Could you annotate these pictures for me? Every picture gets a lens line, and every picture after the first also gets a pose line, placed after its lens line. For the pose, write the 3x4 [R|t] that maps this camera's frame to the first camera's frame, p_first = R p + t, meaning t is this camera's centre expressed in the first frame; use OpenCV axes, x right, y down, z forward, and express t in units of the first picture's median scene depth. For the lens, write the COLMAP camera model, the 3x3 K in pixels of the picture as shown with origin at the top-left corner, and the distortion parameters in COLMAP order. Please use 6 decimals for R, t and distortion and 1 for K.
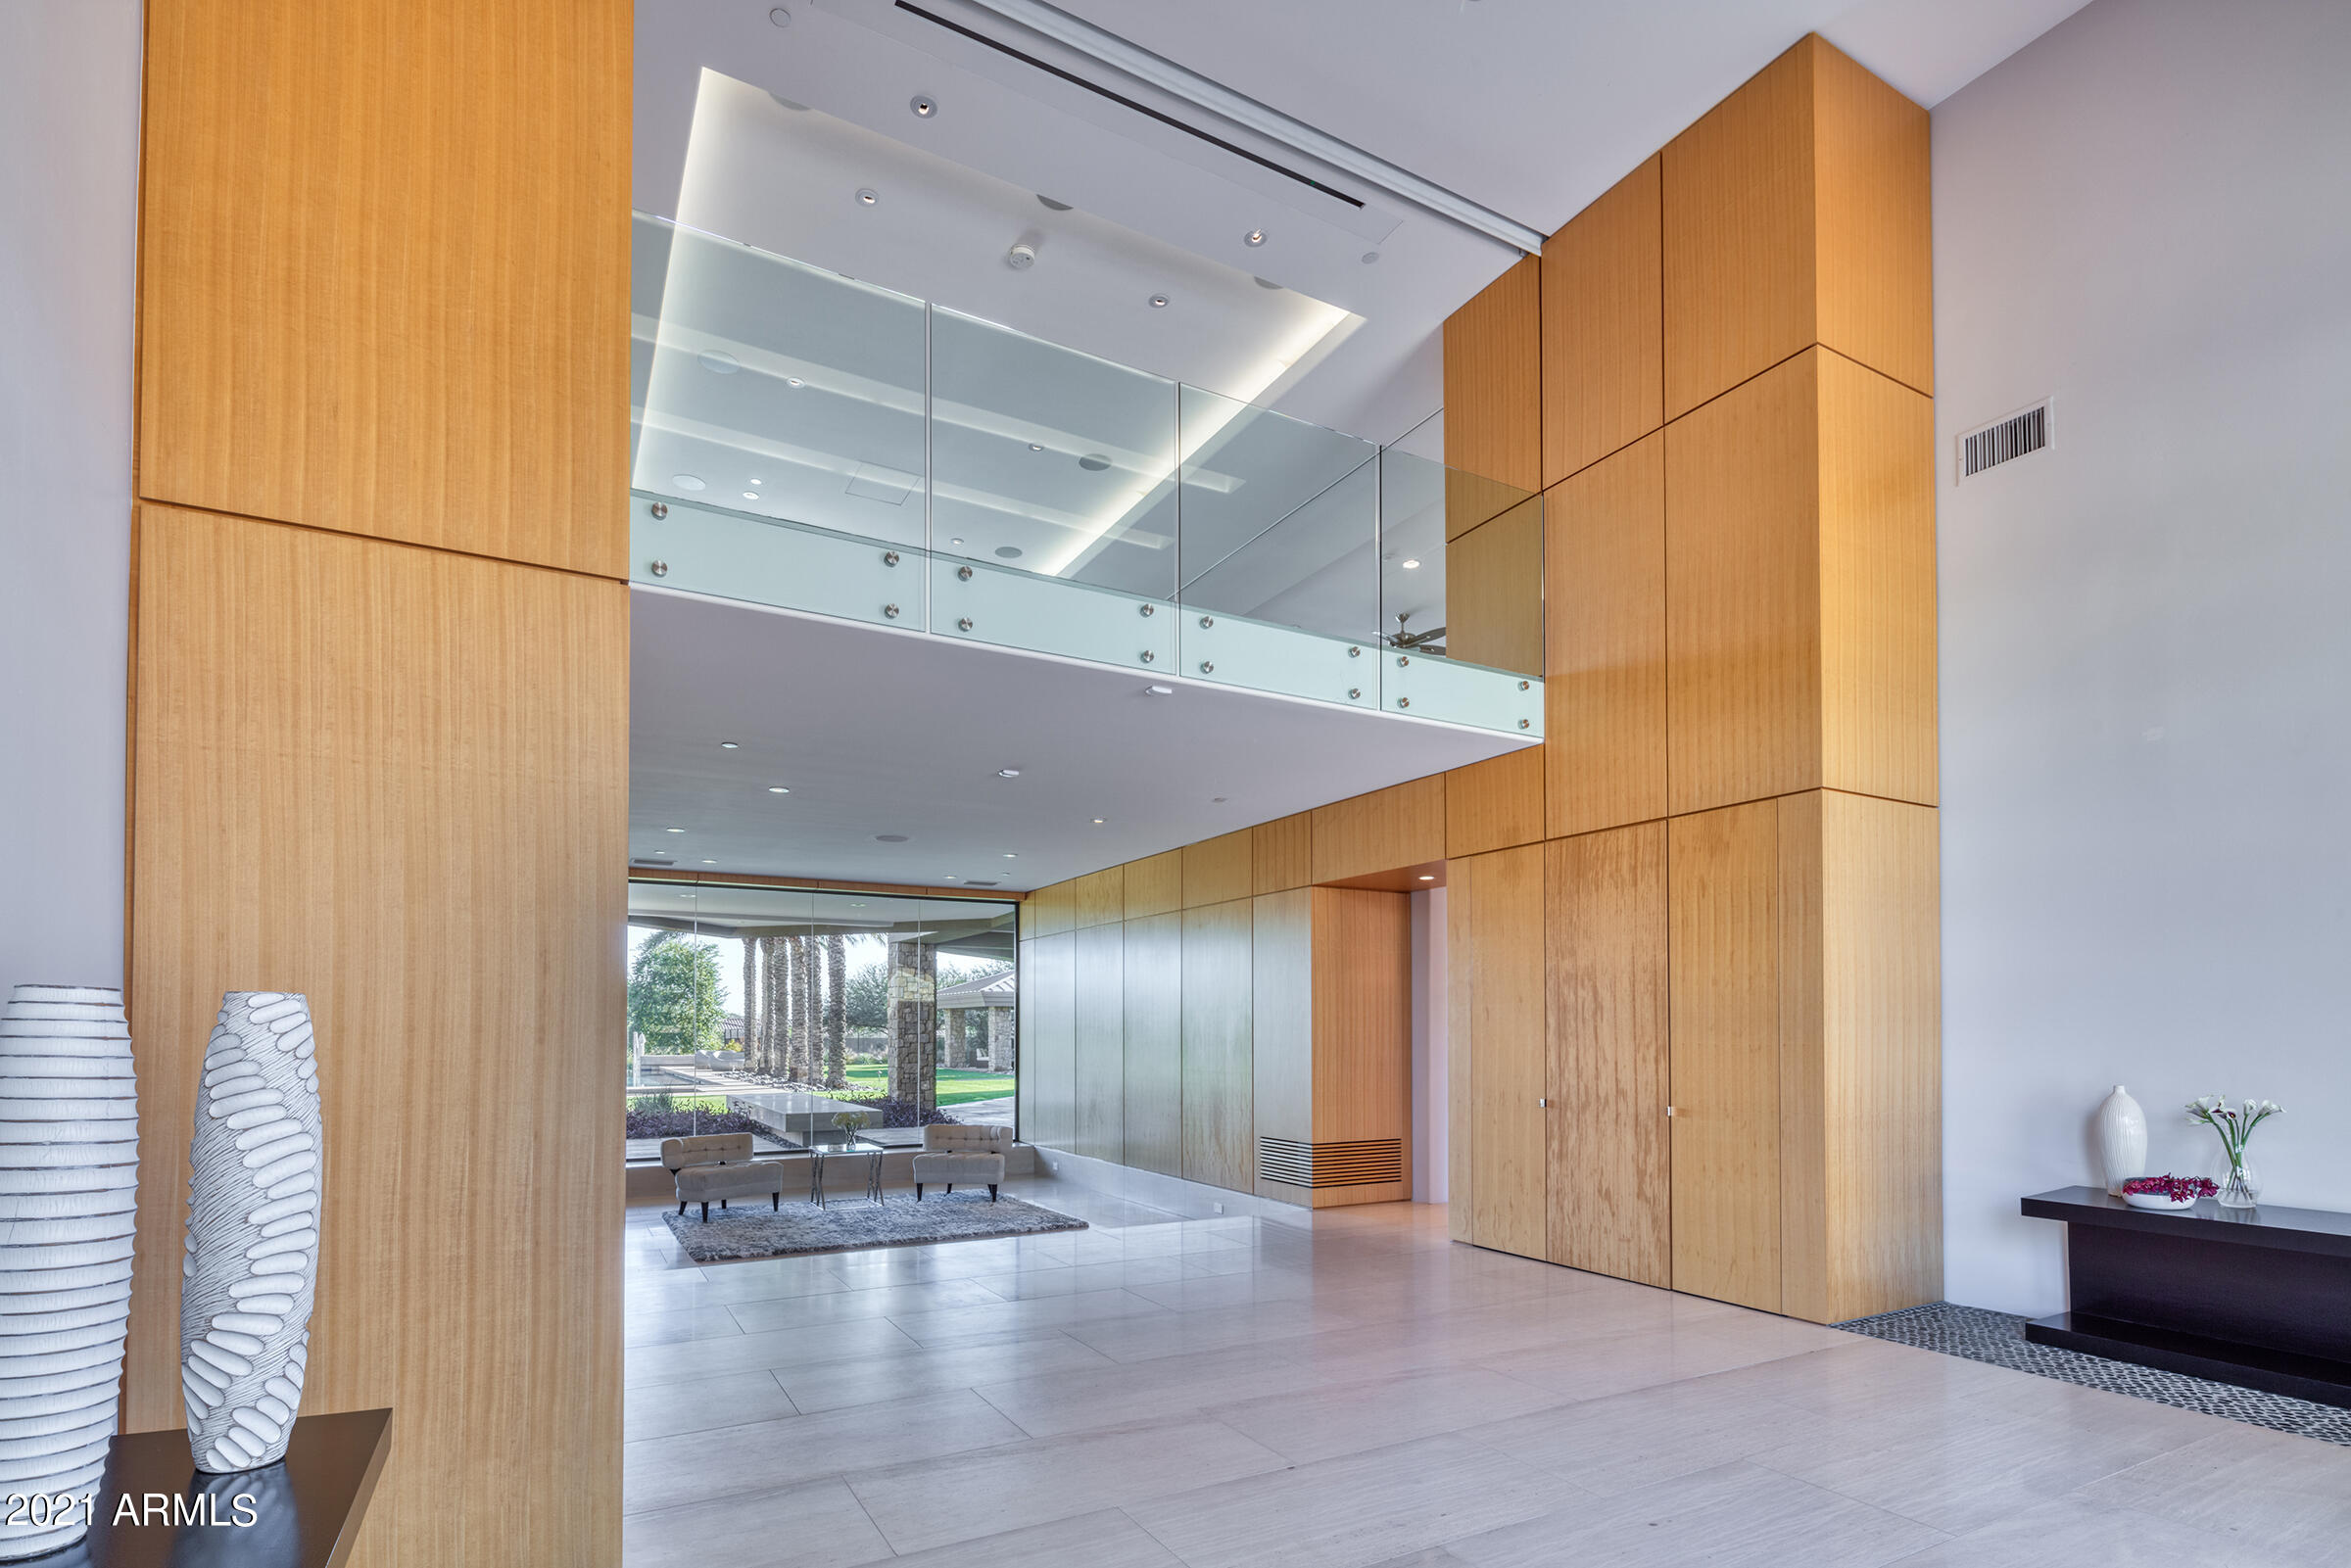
lens RADIAL K [[1087.7, 0, 1175.9], [0, 1087.7, 739.3], [0, 0, 1]] dist [0.014793, 0.000087]
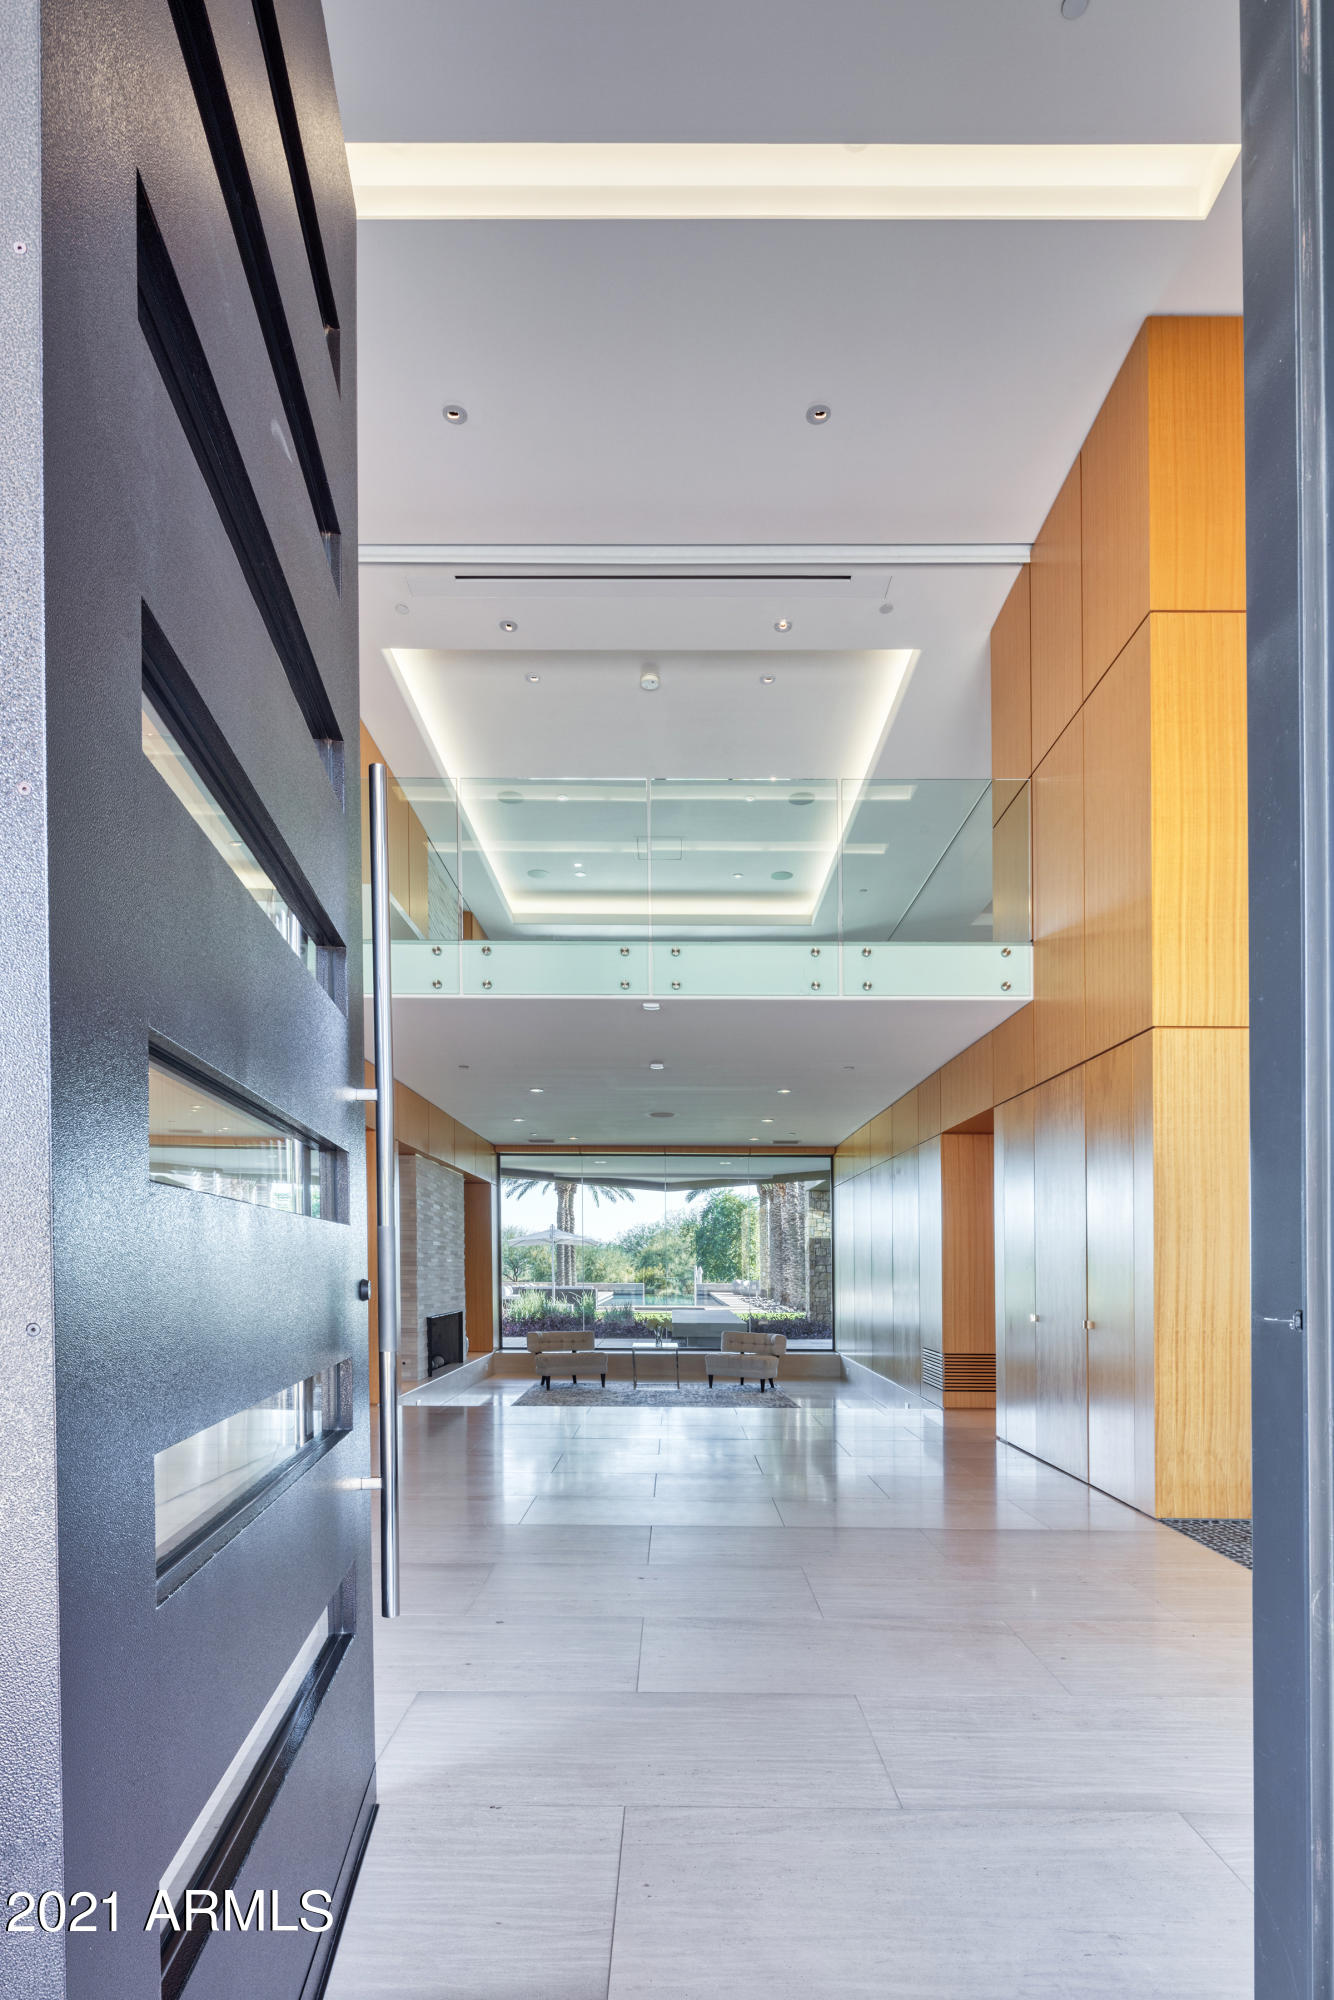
lens RADIAL K [[925.4, 0, 667.0], [0, 925.4, 1000.0], [0, 0, 1]] dist [0.014793, 0.000087]
pose [[0.889662, -0.123570, -0.439581, 0.289078], [0.116147, 0.992263, -0.043866, 0.001040], [0.441600, -0.012030, 0.897131, -0.022187]]
